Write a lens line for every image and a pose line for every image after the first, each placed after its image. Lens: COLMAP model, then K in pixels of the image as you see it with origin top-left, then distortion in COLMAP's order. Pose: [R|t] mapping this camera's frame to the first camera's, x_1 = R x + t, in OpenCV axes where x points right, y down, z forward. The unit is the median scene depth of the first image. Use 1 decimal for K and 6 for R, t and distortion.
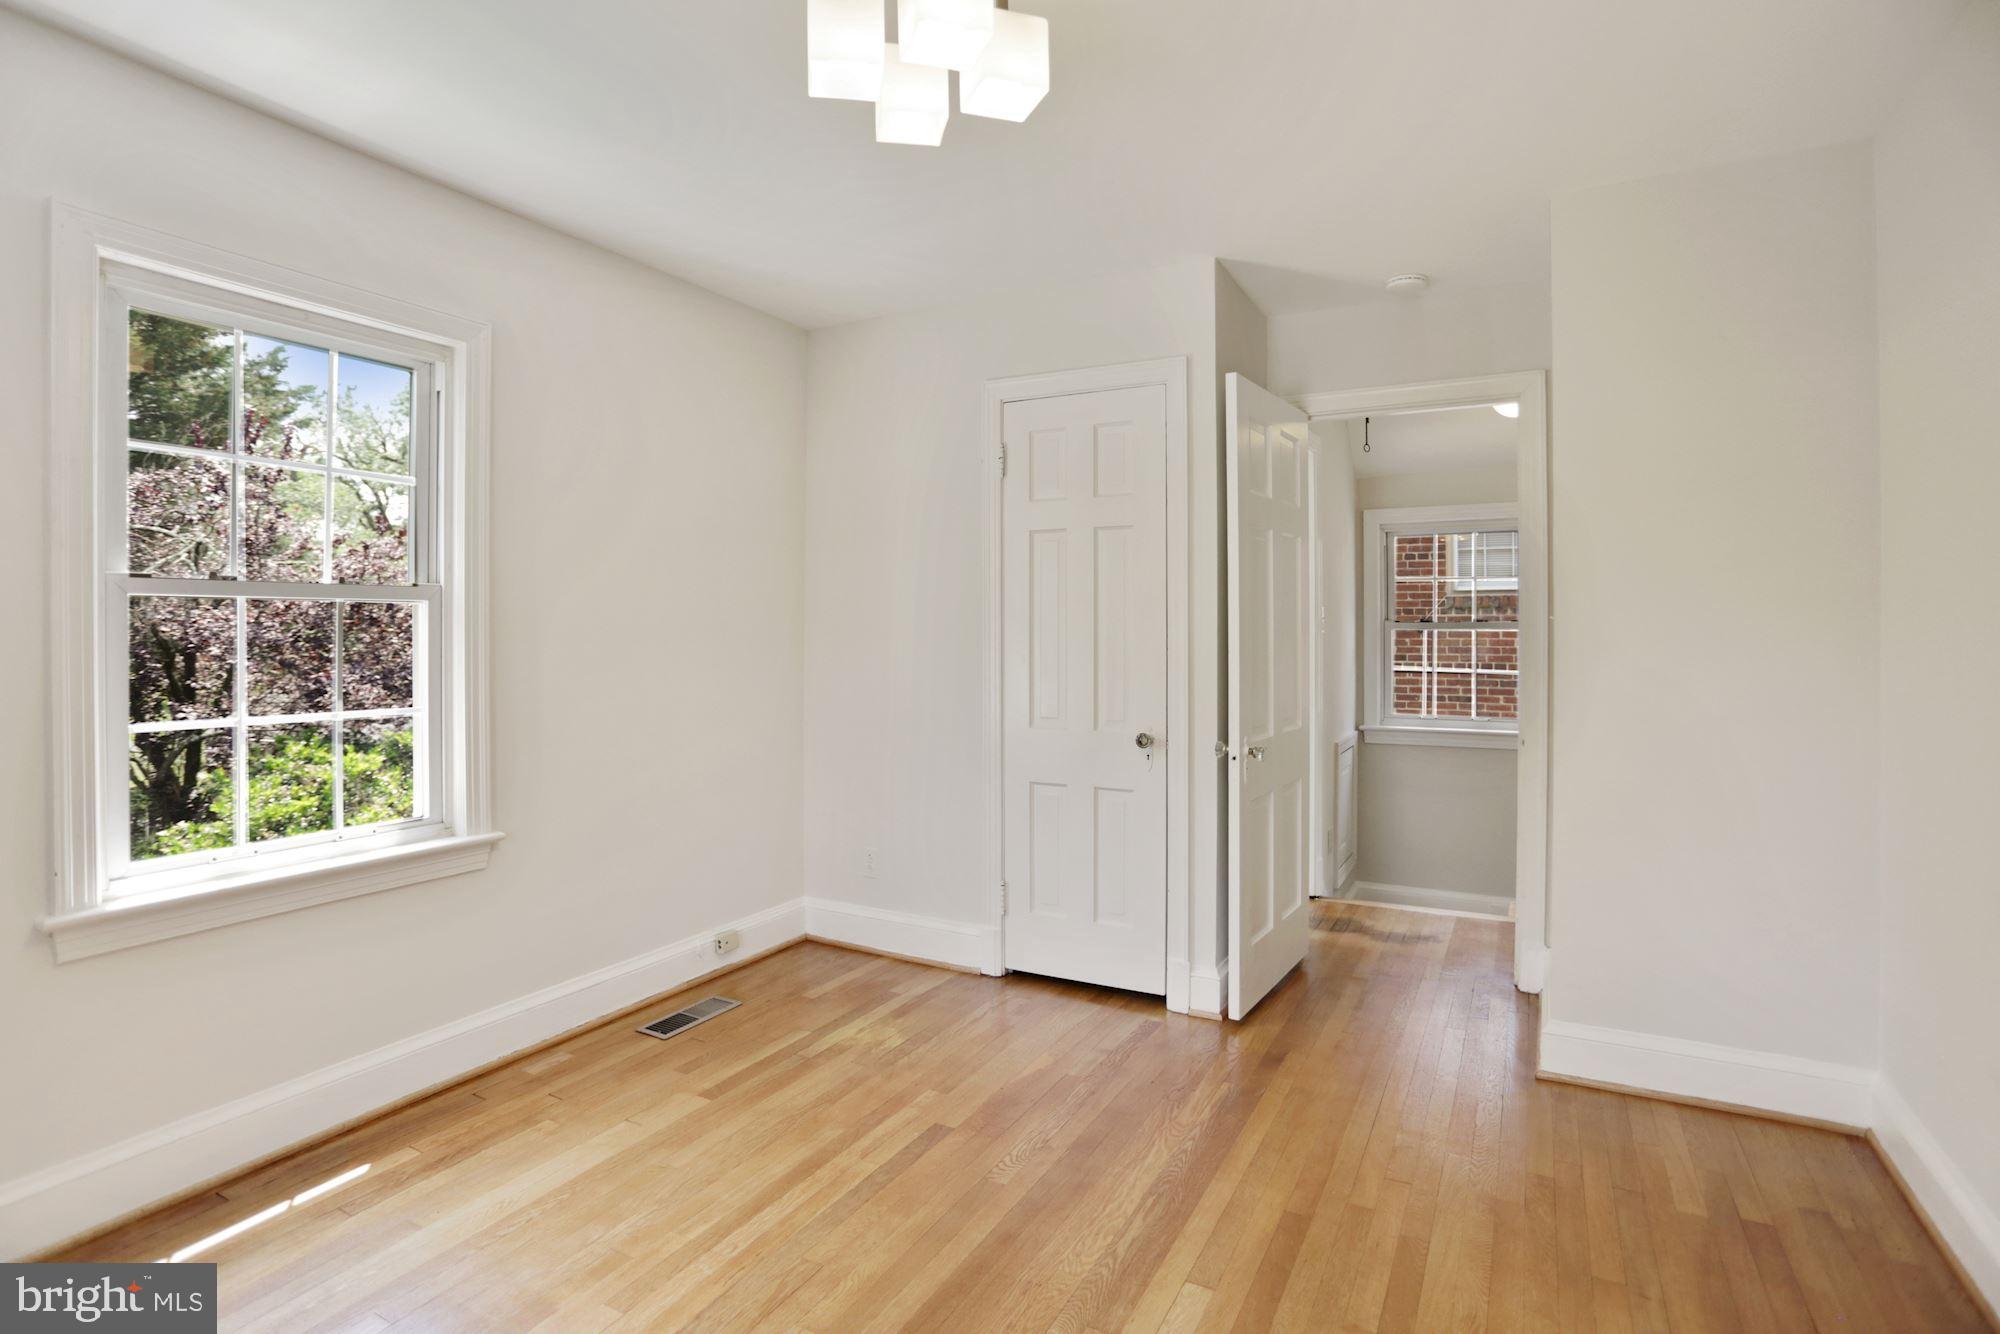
lens RADIAL K [[989.2, 0, 997.5], [0, 989.2, 625.5], [0, 0, 1]] dist [-0.055369, 0.000191]
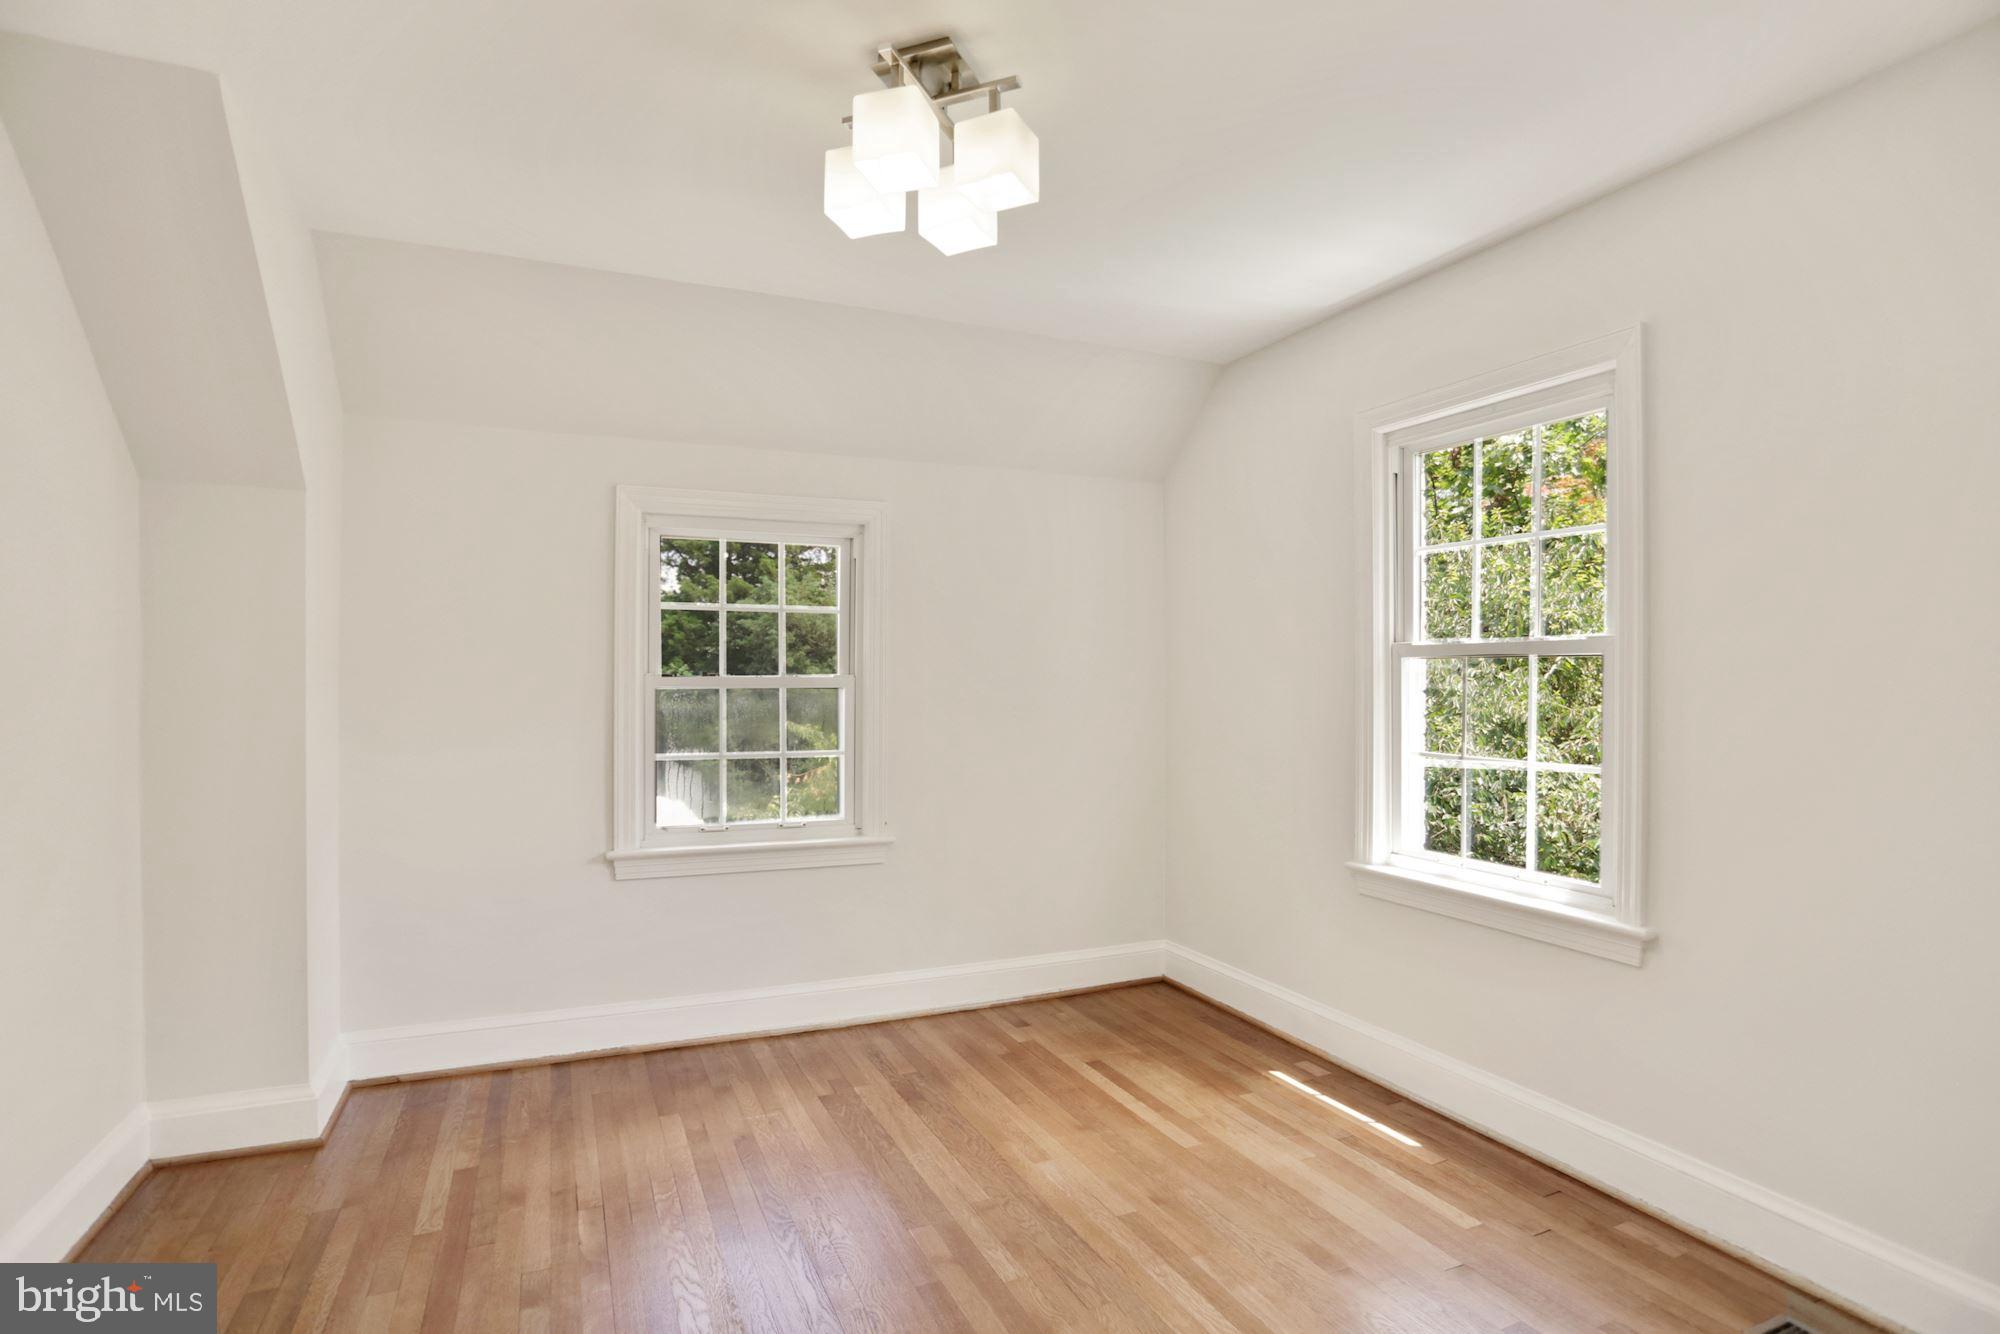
lens RADIAL K [[952.0, 0, 1000.0], [0, 952.0, 667.0], [0, 0, 1]] dist [-0.051026, 0.000152]
pose [[-0.601906, -0.004505, -0.798554, 0.544229], [-0.002147, 0.999990, -0.004023, -0.010796], [0.798564, -0.000707, -0.601909, 1.246353]]
